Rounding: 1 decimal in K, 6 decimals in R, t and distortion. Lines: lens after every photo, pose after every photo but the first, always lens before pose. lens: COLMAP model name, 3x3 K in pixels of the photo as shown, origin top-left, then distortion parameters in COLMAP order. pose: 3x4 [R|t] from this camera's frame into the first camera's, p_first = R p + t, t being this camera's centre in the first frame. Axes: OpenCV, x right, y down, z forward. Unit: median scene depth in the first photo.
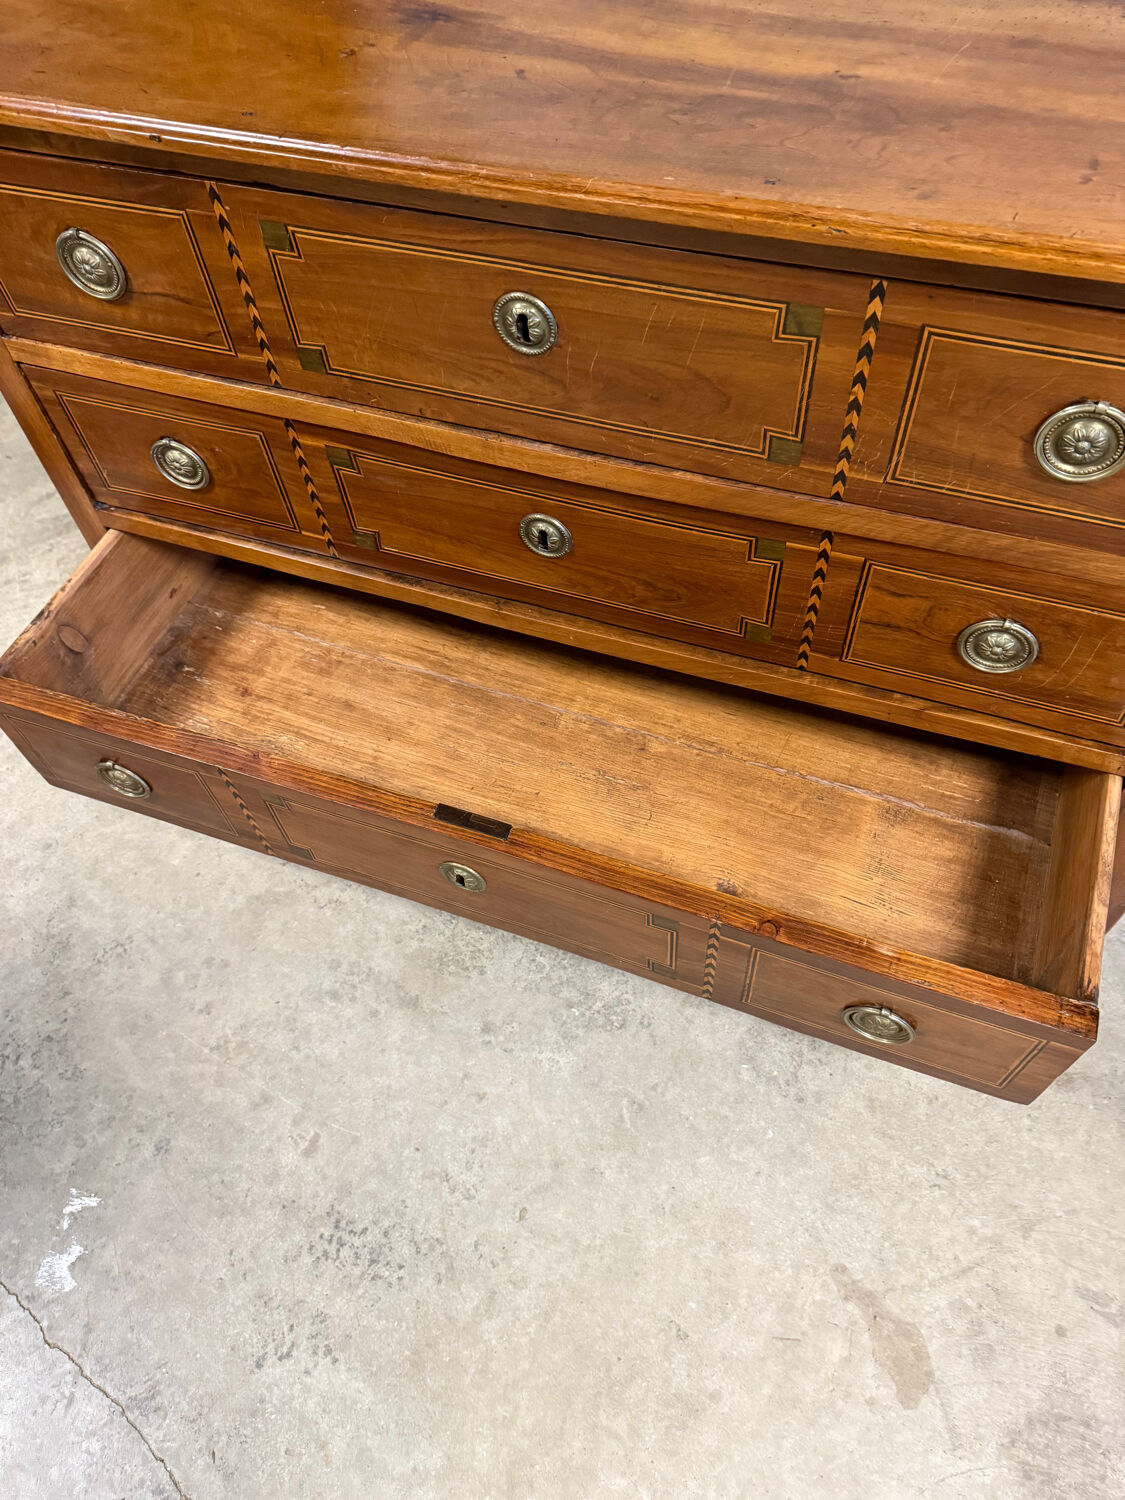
lens RADIAL K [[1063.7, 0, 554.2], [0, 1063.7, 766.4], [0, 0, 1]] dist [0.057269, -0.097904]
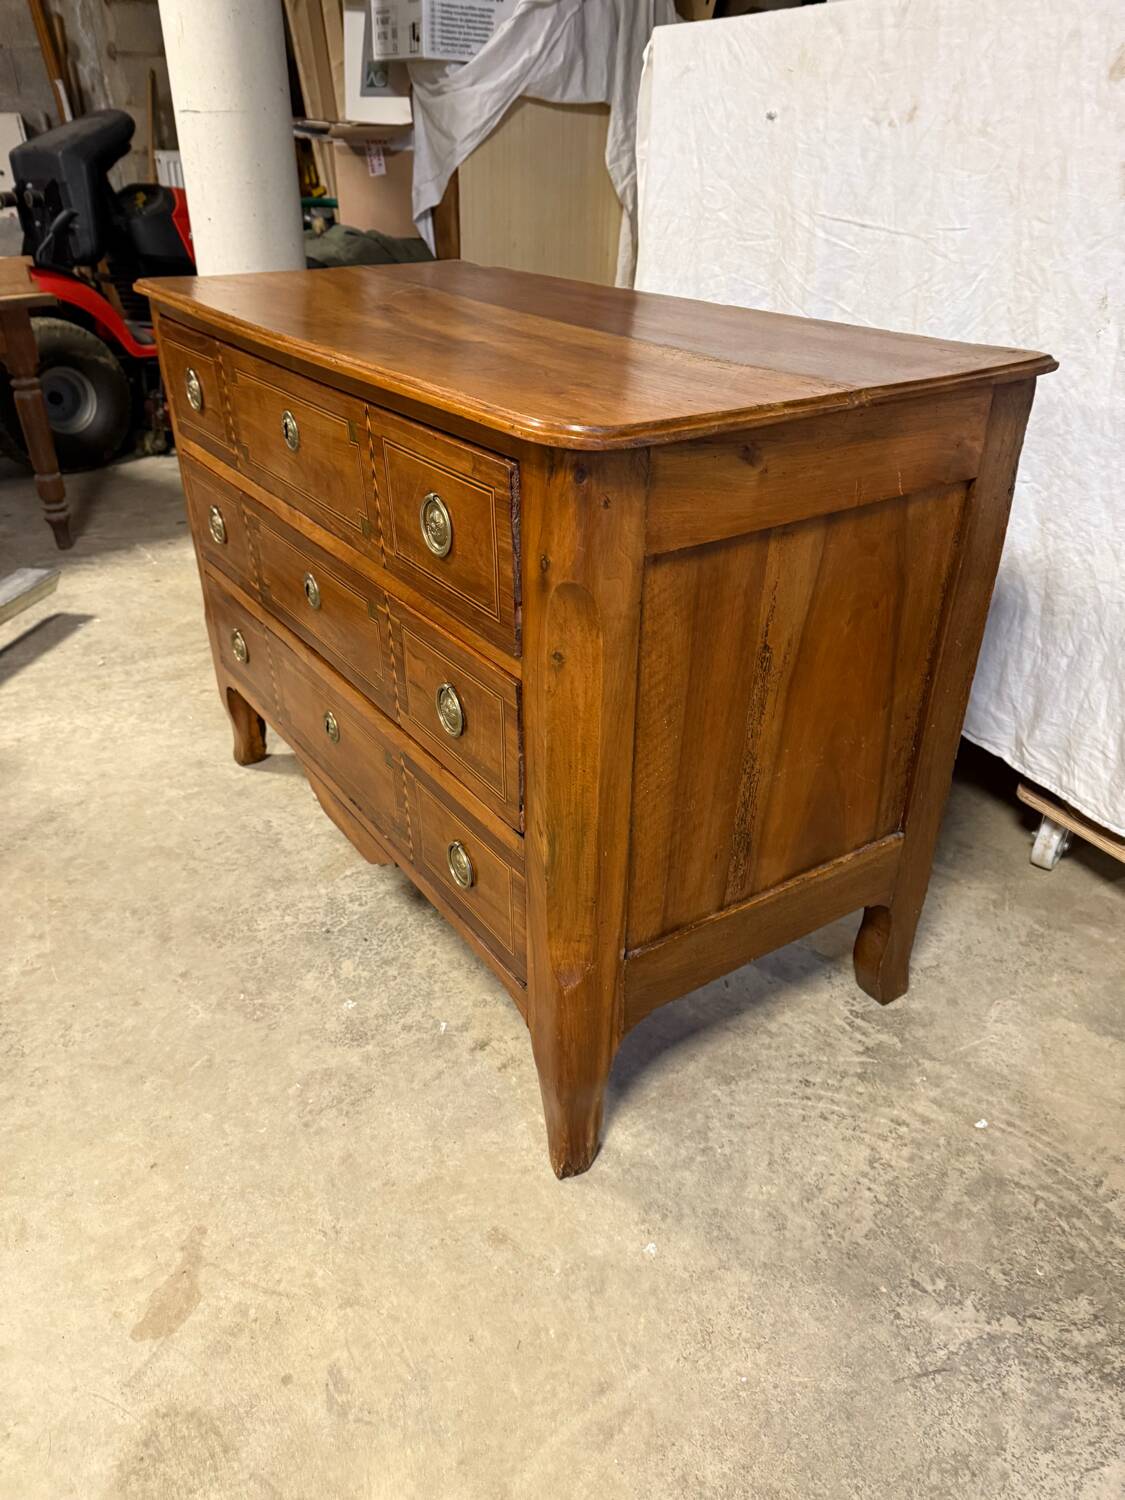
lens RADIAL K [[1070.1, 0, 555.9], [0, 1070.1, 745.3], [0, 0, 1]] dist [0.037495, -0.036203]
pose [[0.807547, 0.338392, -0.483072, 1.172574], [-0.510740, 0.810839, -0.285806, 0.248572], [0.294980, 0.477526, 0.827621, -0.057142]]
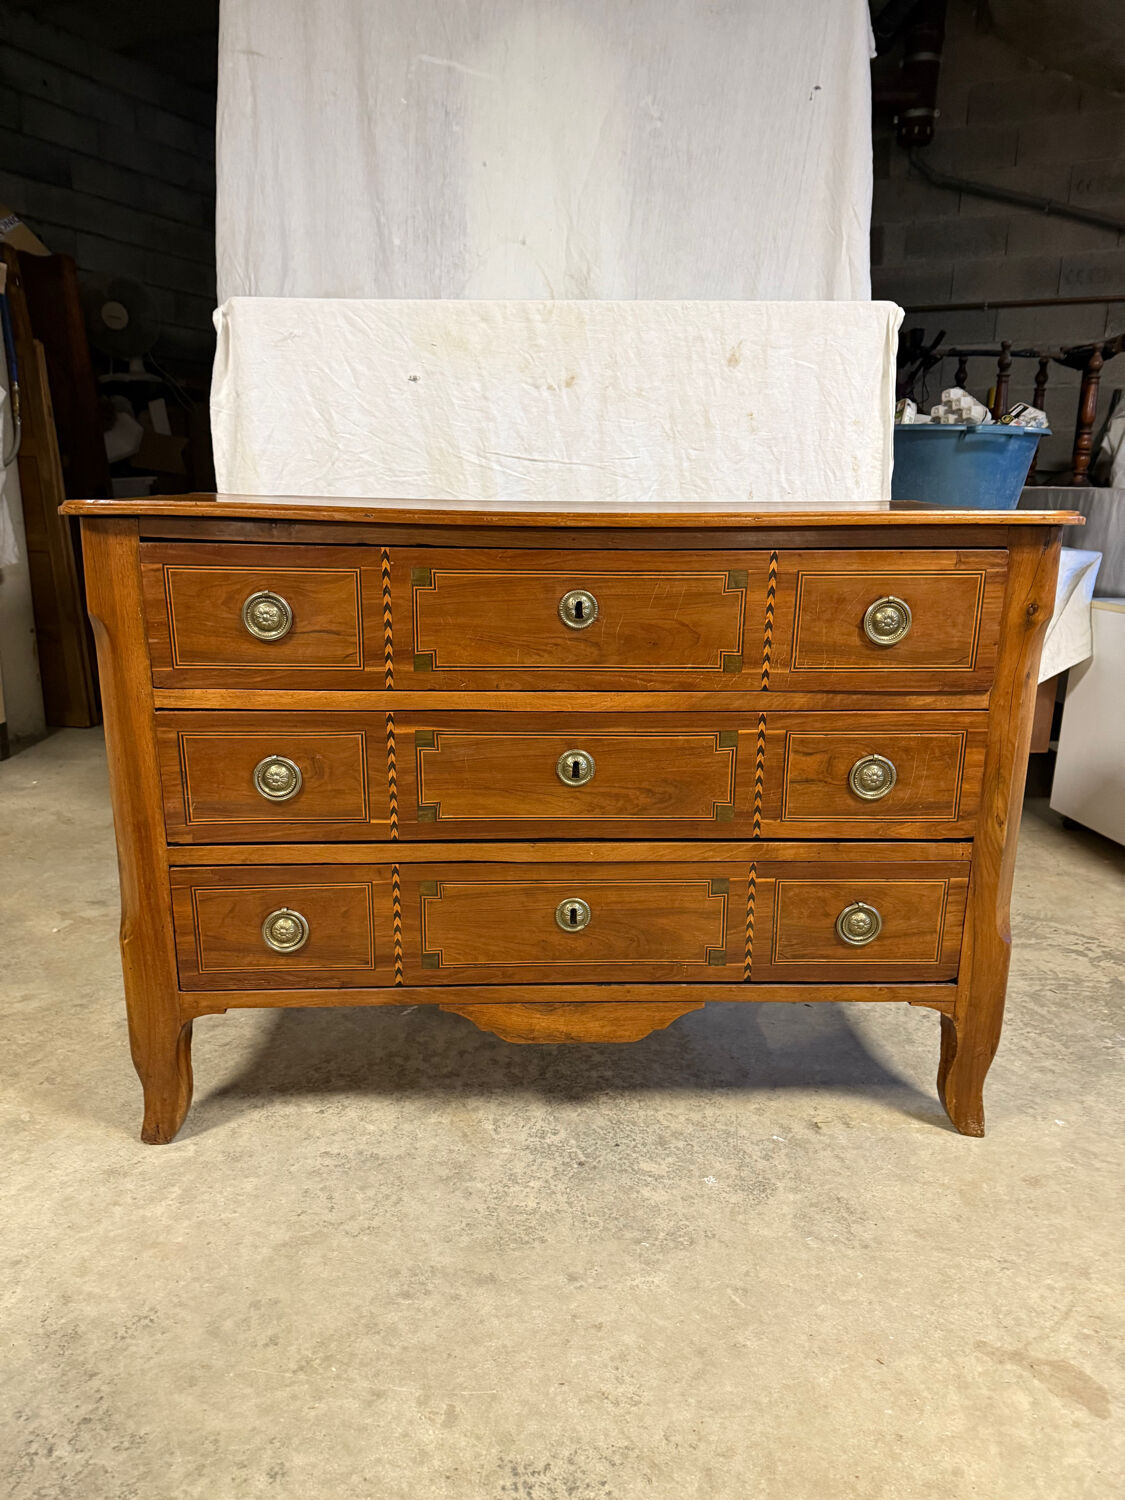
lens RADIAL K [[1045.4, 0, 560.1], [0, 1045.4, 757.9], [0, 0, 1]] dist [0.100110, -0.149960]
pose [[0.917782, -0.035020, 0.395538, -0.655122], [0.285615, 0.750236, -0.596297, 0.686554], [-0.275864, 0.660242, 0.698555, -0.013363]]
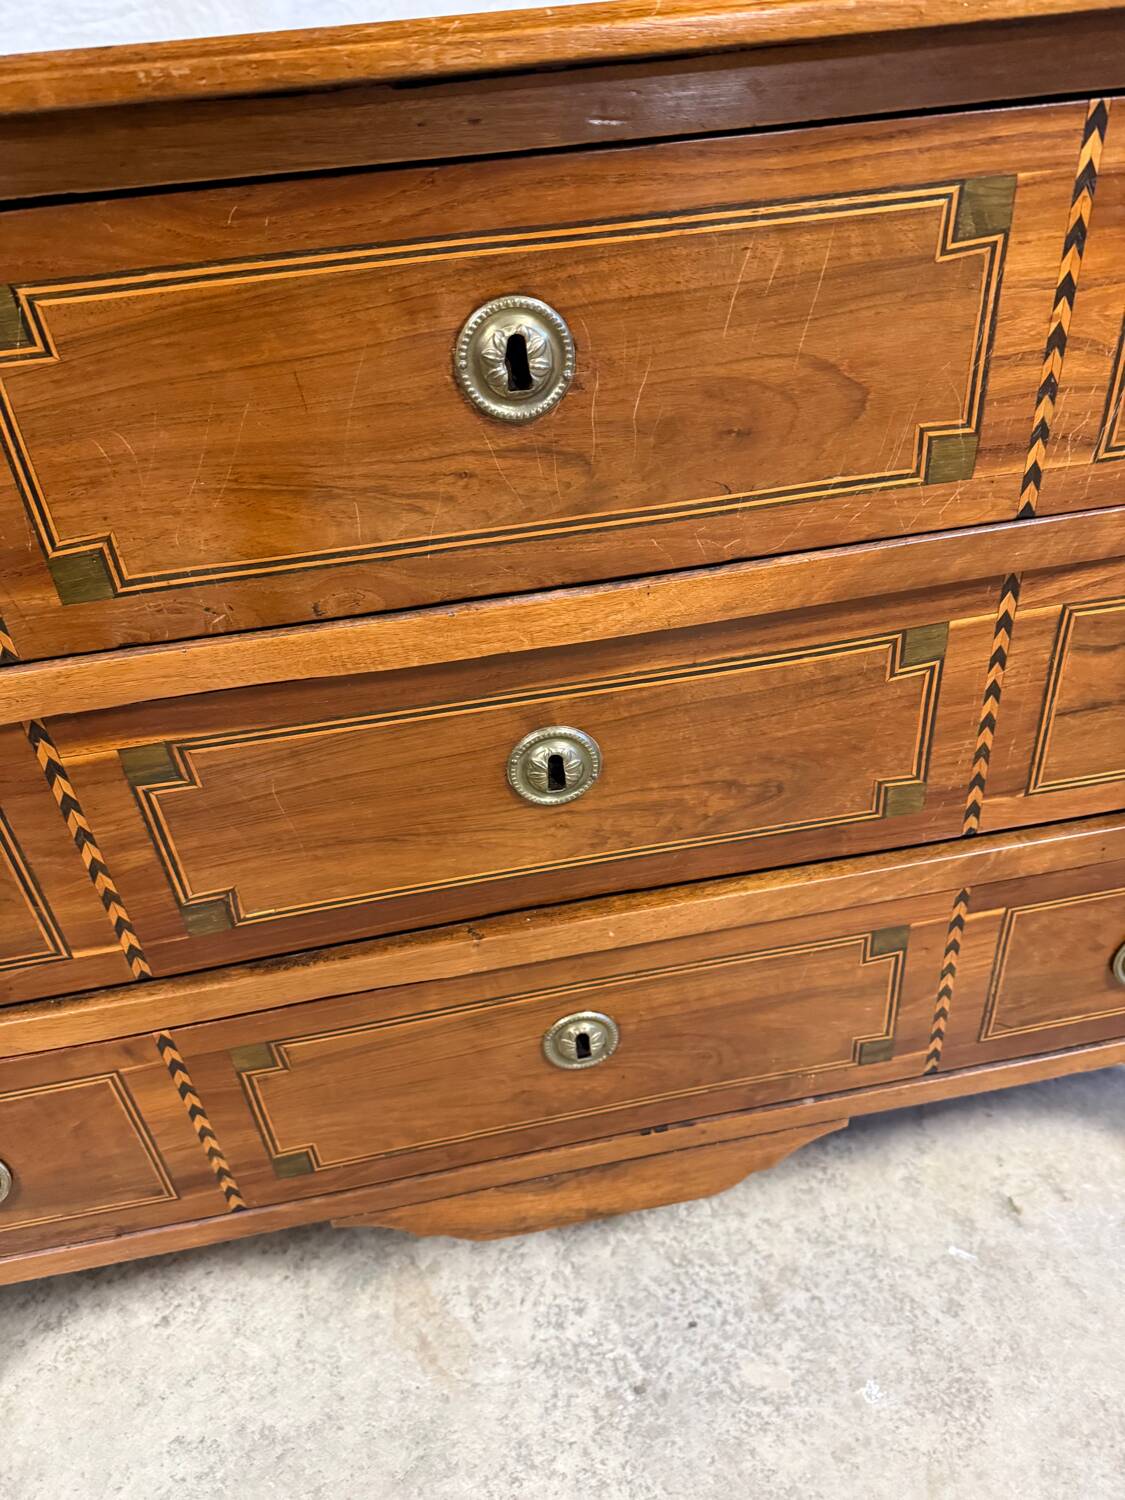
lens RADIAL K [[1063.8, 0, 562.5], [0, 1063.8, 750.0], [0, 0, 1]] dist [-0.005234, -0.005476]
pose [[0.863929, -0.287074, 0.413782, -0.267042], [0.428934, 0.849977, -0.305867, -0.047760], [-0.263898, 0.441733, 0.857455, 0.537903]]
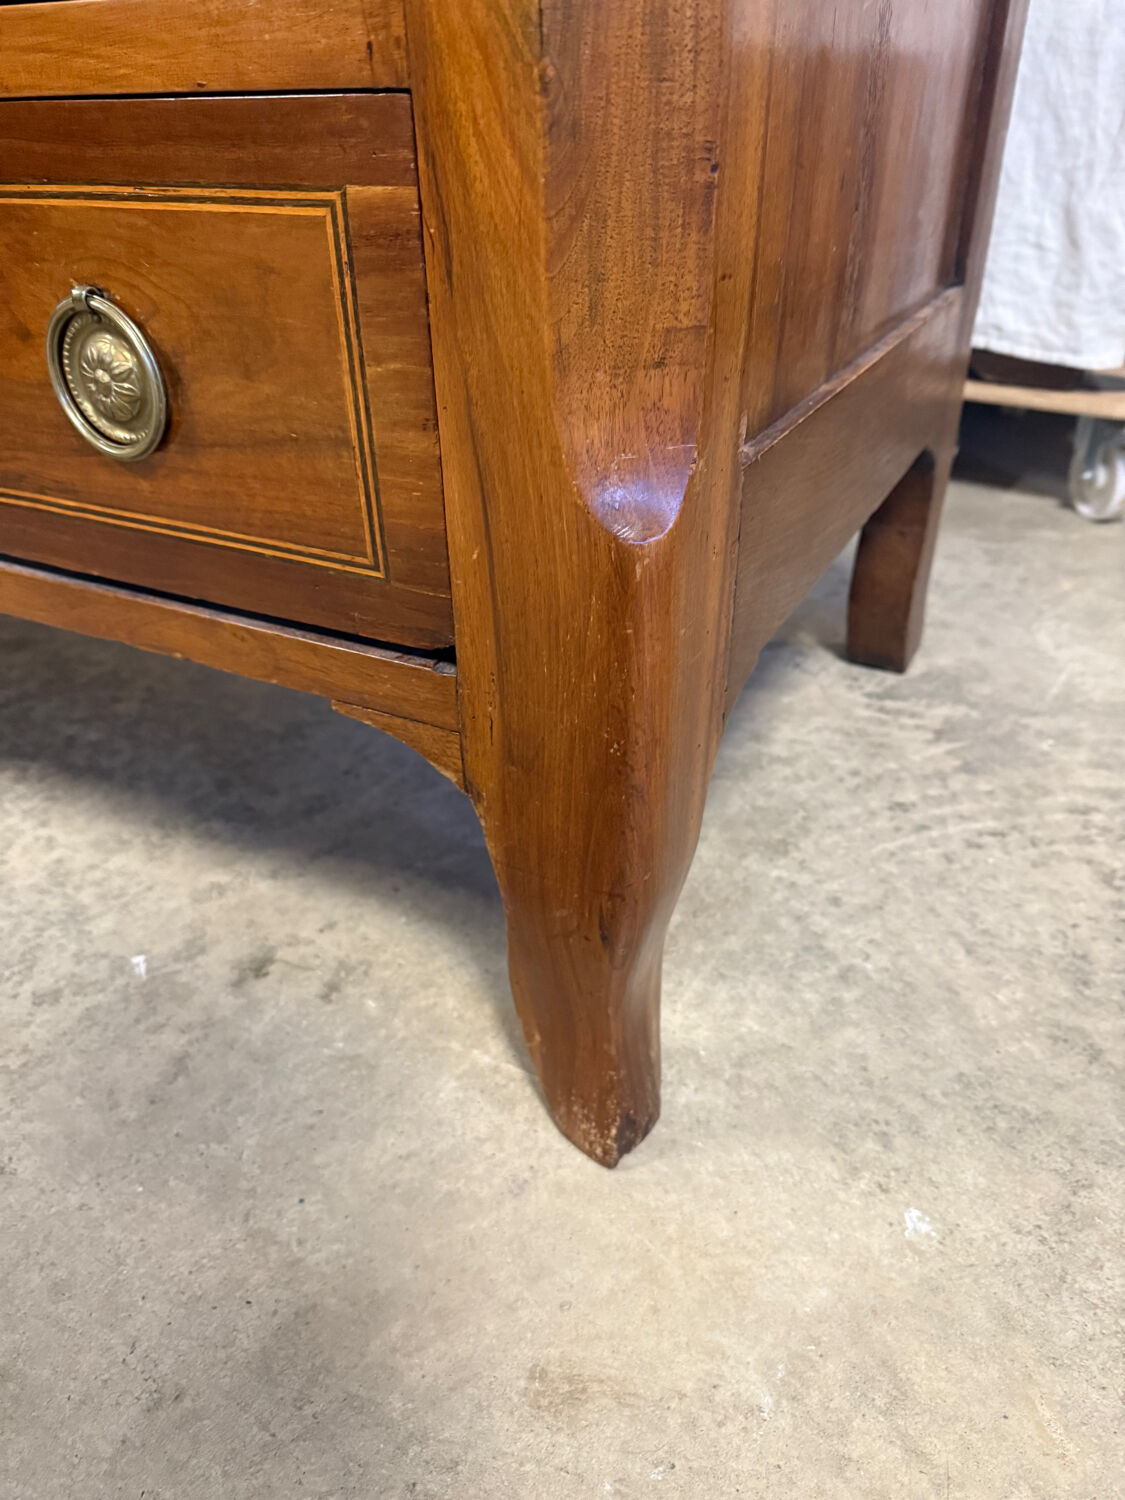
lens RADIAL K [[1081.4, 0, 576.8], [0, 1081.4, 746.7], [0, 0, 1]] dist [0.077632, -0.167175]
pose [[0.992443, 0.100270, -0.070729, 0.667618], [-0.120278, 0.909040, -0.398974, 0.336143], [0.024290, 0.404466, 0.914230, 0.826369]]
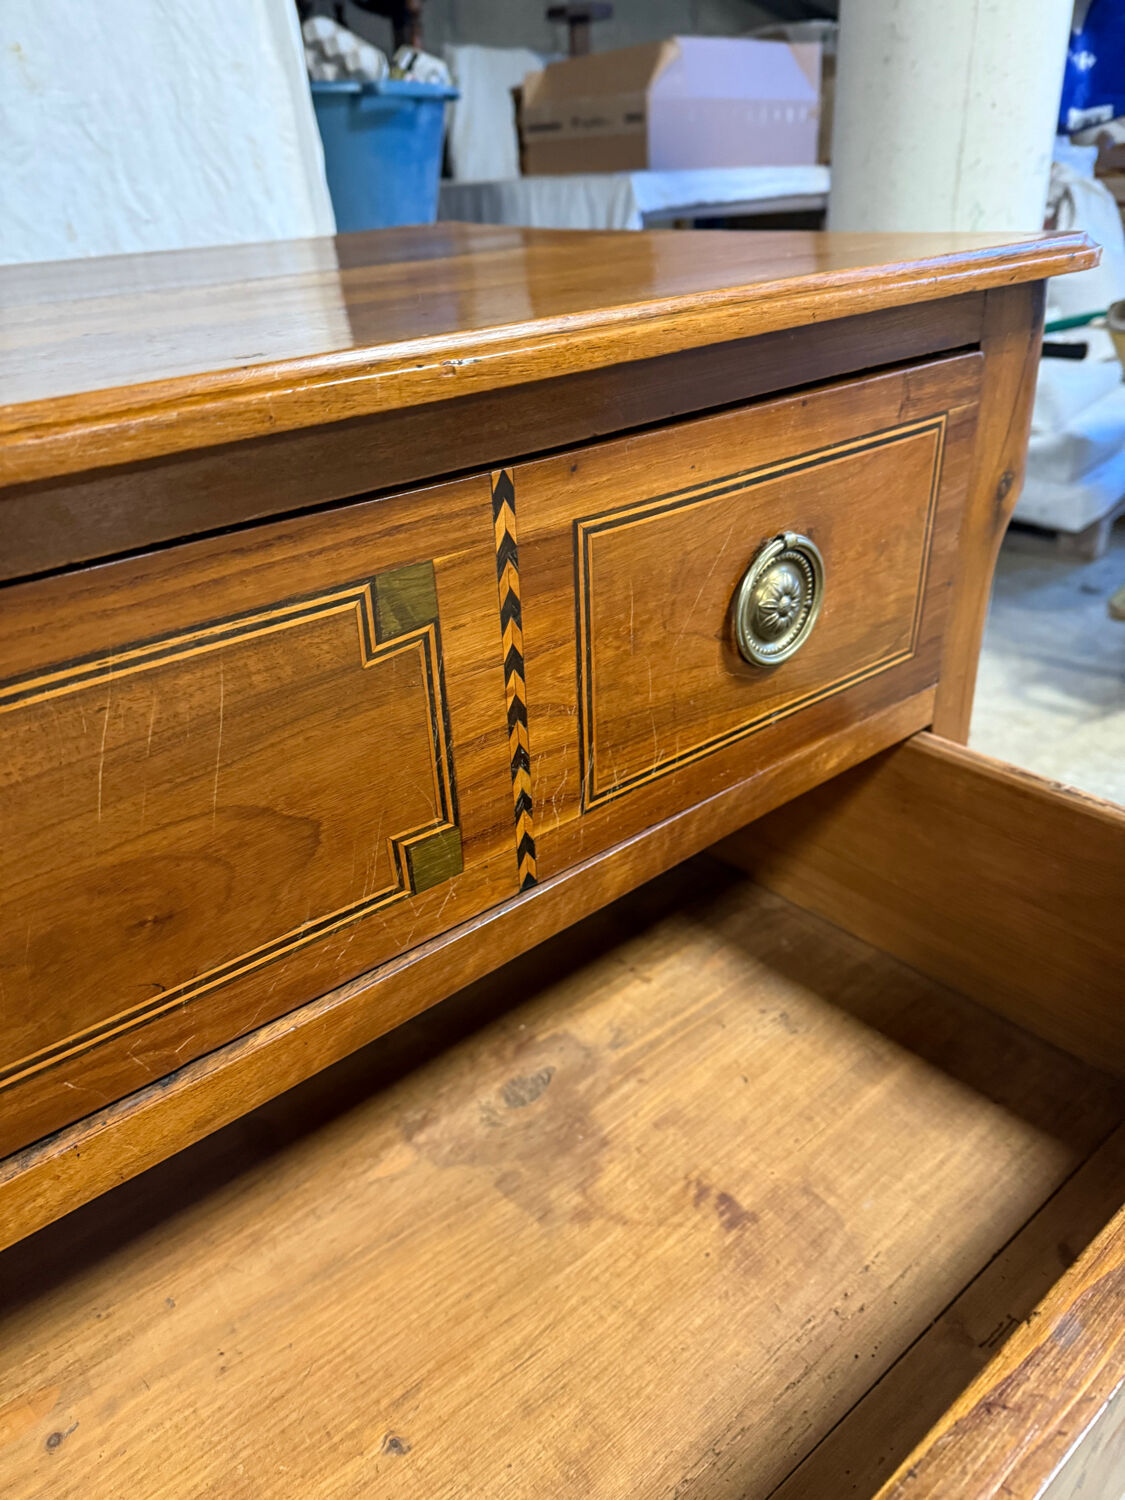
lens RADIAL K [[1056.7, 0, 568.2], [0, 1056.7, 767.7], [0, 0, 1]] dist [0.076588, -0.109944]
pose [[0.493753, -0.393859, 0.775295, -0.124968], [0.723679, 0.680454, -0.115202, -0.196819], [-0.482179, 0.617946, 0.621004, 0.557216]]
